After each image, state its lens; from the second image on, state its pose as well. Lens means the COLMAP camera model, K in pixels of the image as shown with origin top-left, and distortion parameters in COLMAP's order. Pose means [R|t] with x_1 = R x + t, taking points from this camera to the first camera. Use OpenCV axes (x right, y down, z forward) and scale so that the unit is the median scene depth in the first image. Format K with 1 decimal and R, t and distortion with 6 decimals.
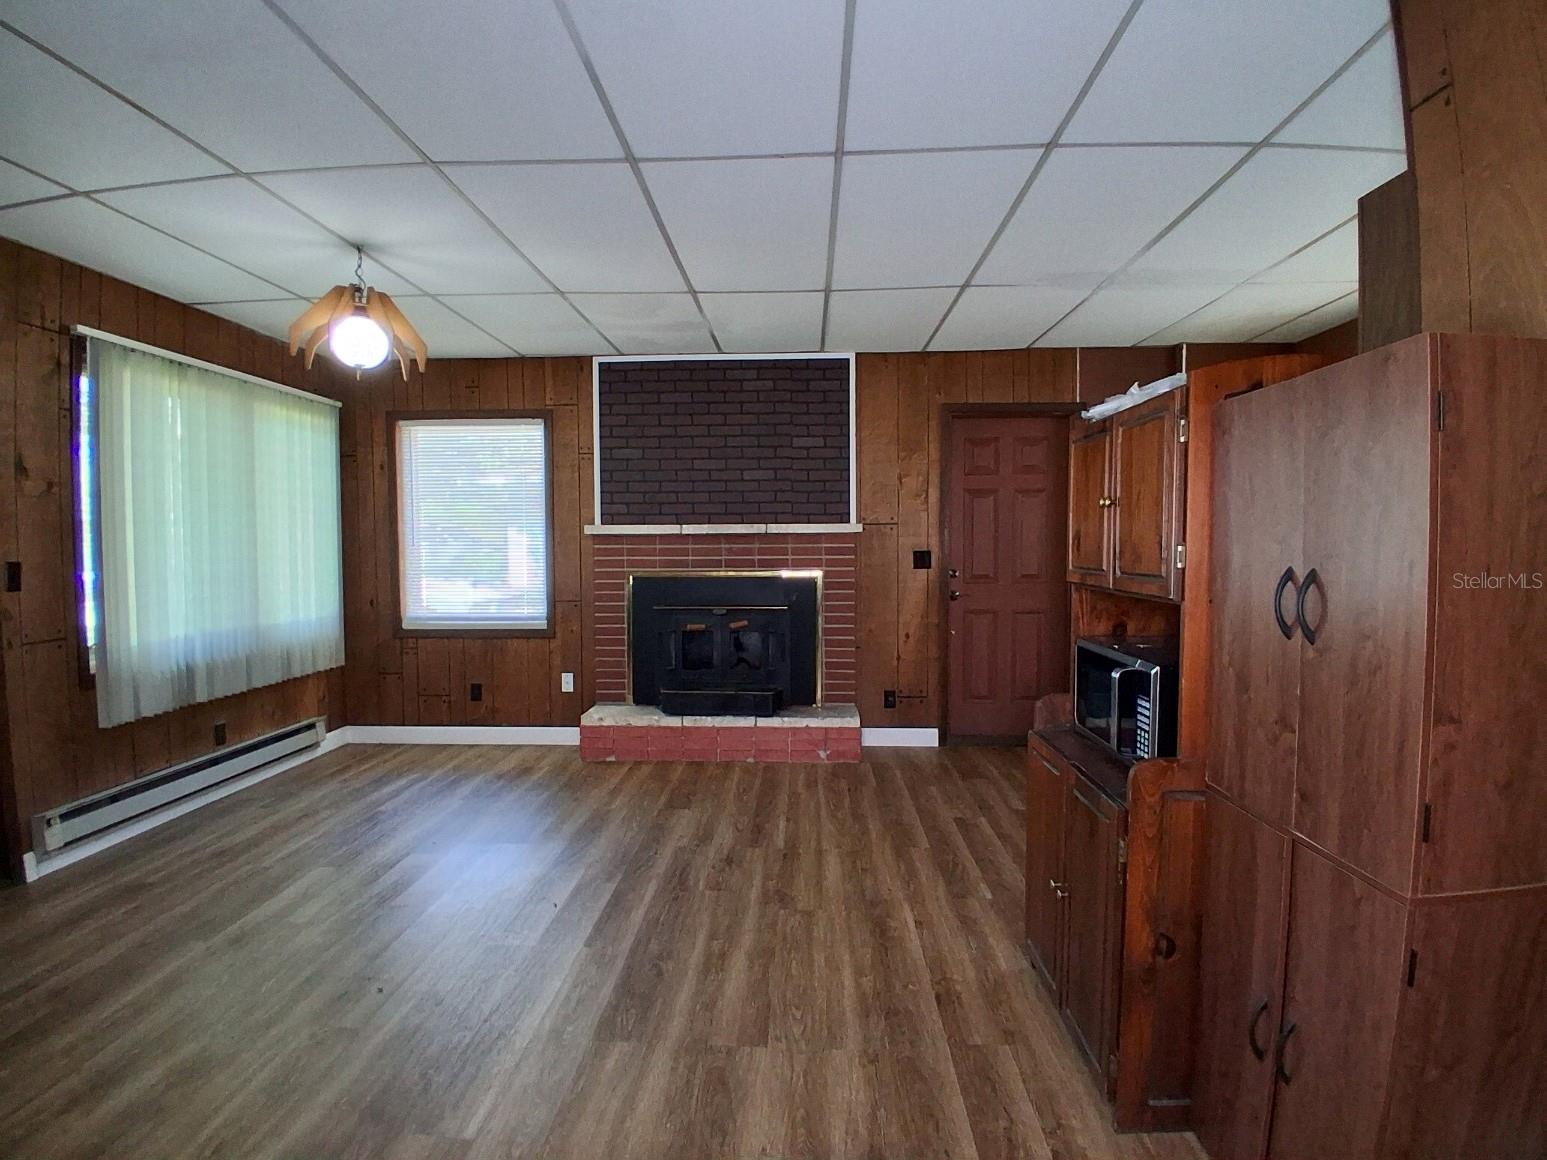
lens RADIAL K [[770.3, 0, 773.5], [0, 770.3, 580.0], [0, 0, 1]] dist [-0.004005, -0.000805]
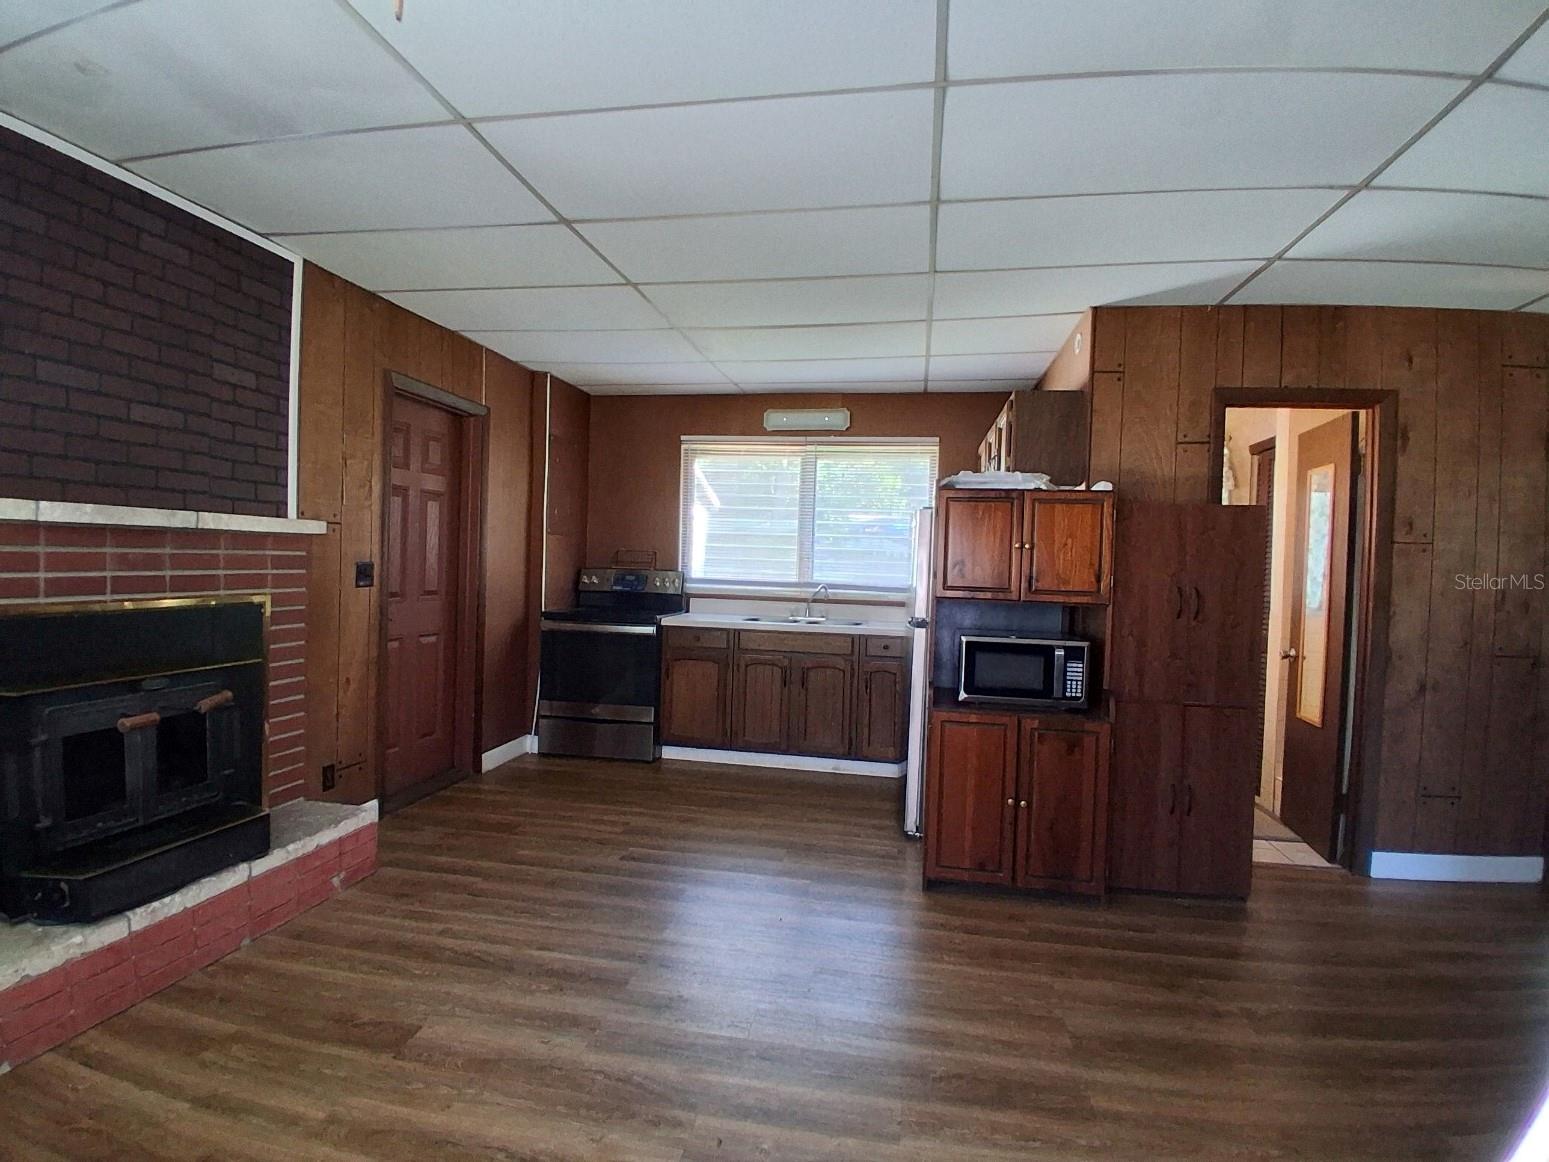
lens RADIAL K [[770.5, 0, 774.5], [0, 770.5, 581.0], [0, 0, 1]] dist [0.011189, -0.054564]
pose [[0.133411, -0.016369, 0.990926, -0.542255], [0.016891, 0.999756, 0.014241, -0.027197], [-0.990917, 0.014838, 0.133655, 0.584175]]
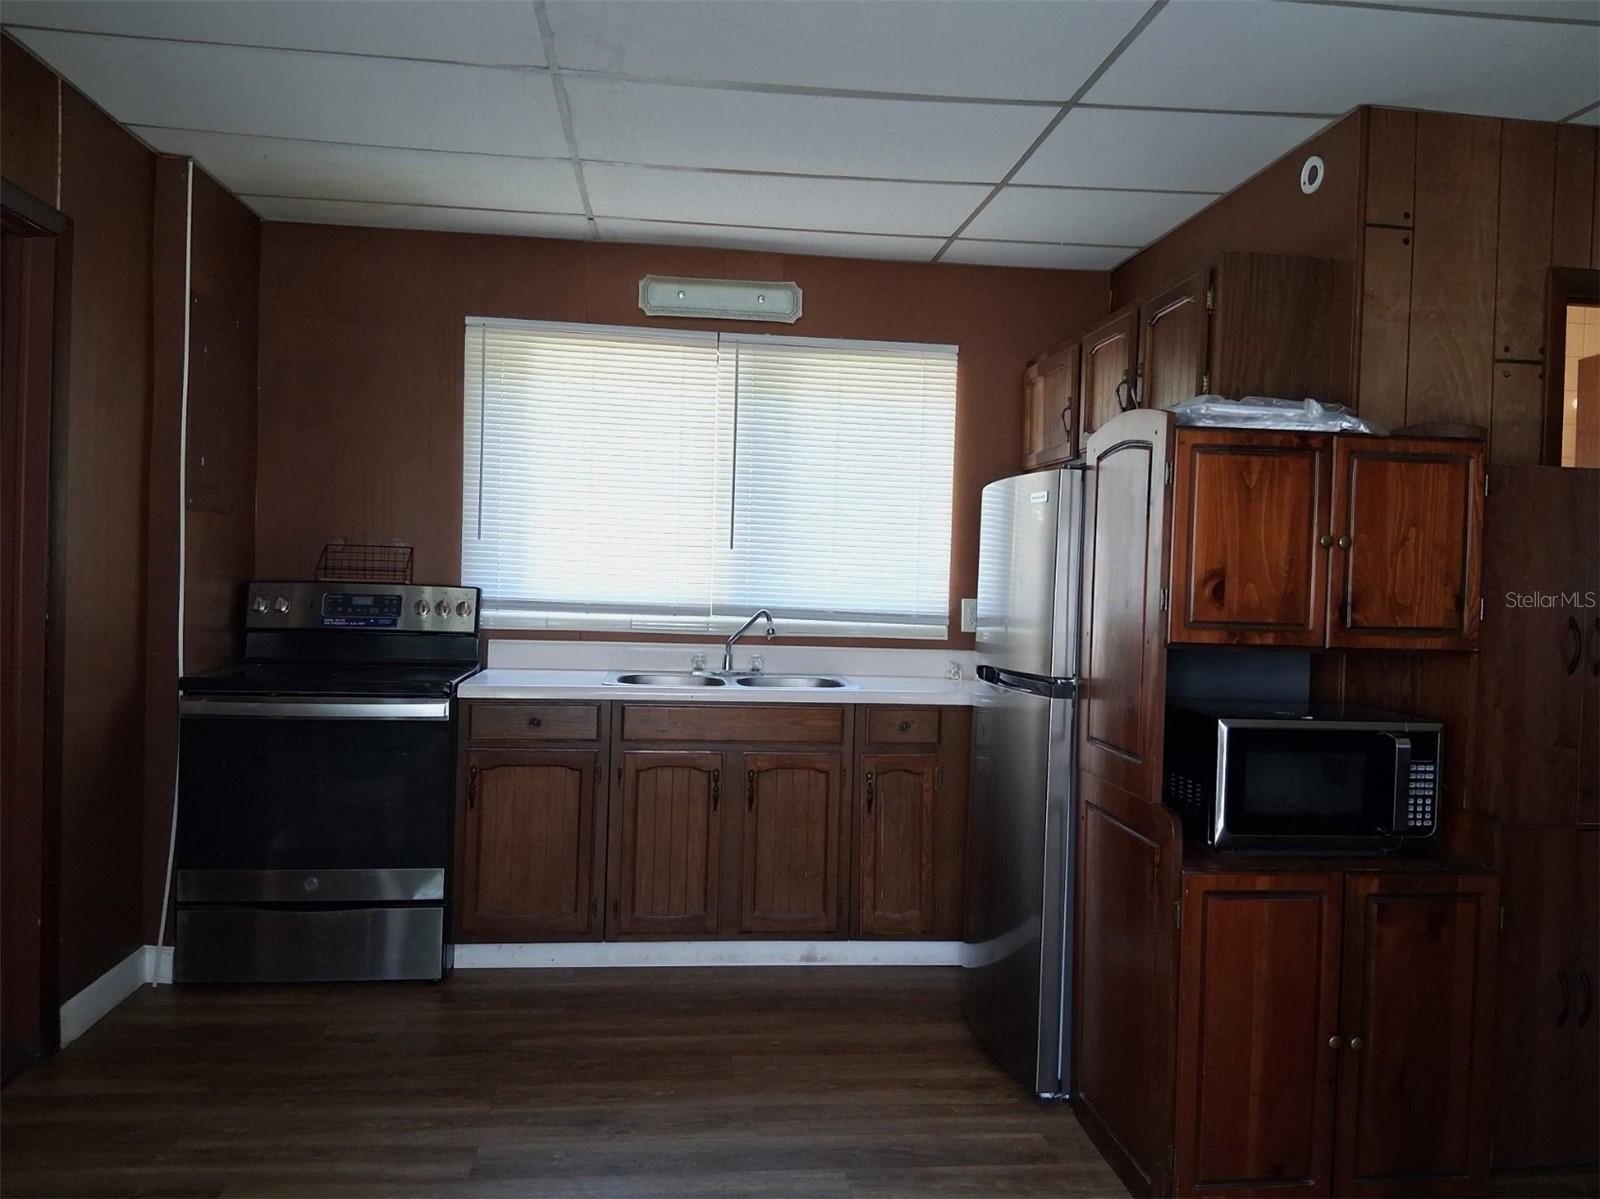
lens RADIAL K [[1217.5, 0, 800.0], [0, 1217.5, 599.5], [0, 0, 1]] dist [0.121966, -0.195137]
pose [[-0.157875, -0.023010, 0.987191, -0.351585], [0.019385, 0.999464, 0.026396, -0.038481], [-0.987269, 0.023304, -0.157344, 0.797345]]
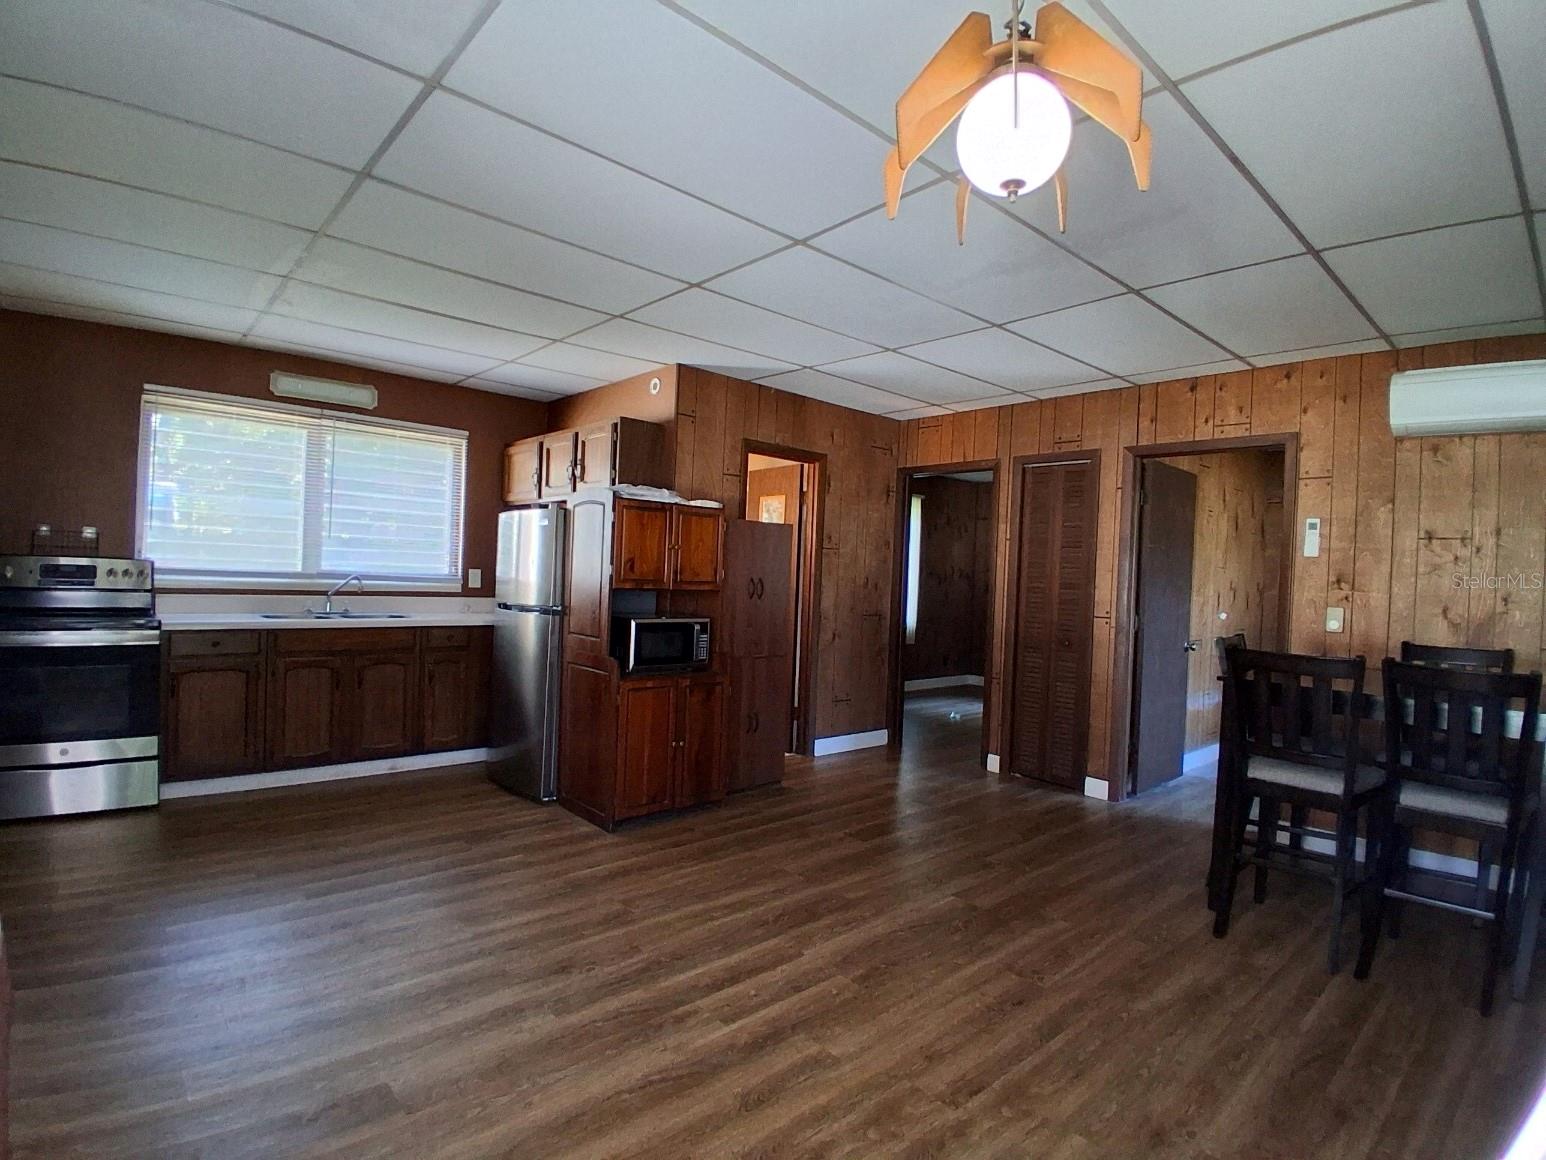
lens RADIAL K [[768.1, 0, 773.0], [0, 768.1, 580.0], [0, 0, 1]] dist [0.018675, -0.064099]
pose [[-0.700109, -0.034219, 0.713215, -0.546807], [-0.004806, 0.999054, 0.043216, -0.046638], [-0.714020, 0.026829, -0.699611, 1.010846]]
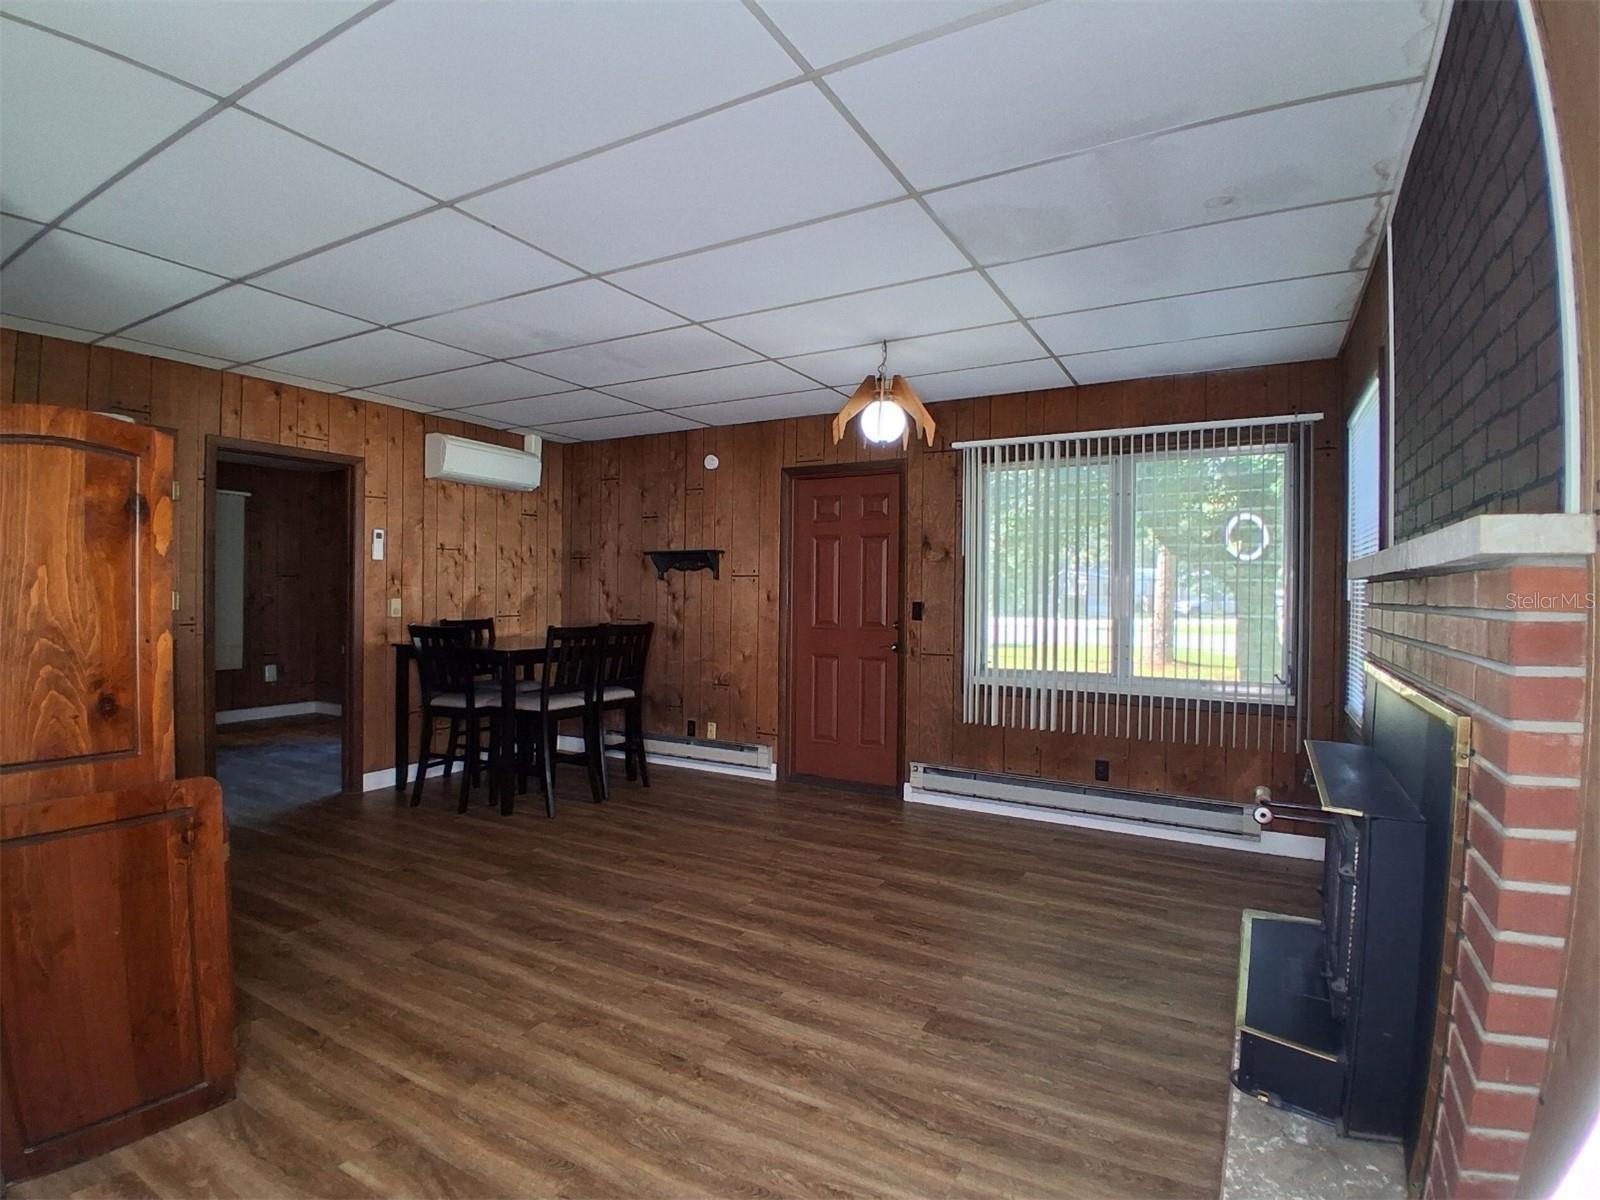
lens RADIAL K [[795.9, 0, 800.0], [0, 795.9, 600.0], [0, 0, 1]] dist [-0.027513, -0.022401]
pose [[-0.448462, 0.008134, -0.893765, 0.429477], [-0.051853, 0.998038, 0.035101, -0.052449], [0.892297, 0.062086, -0.447160, 1.025890]]
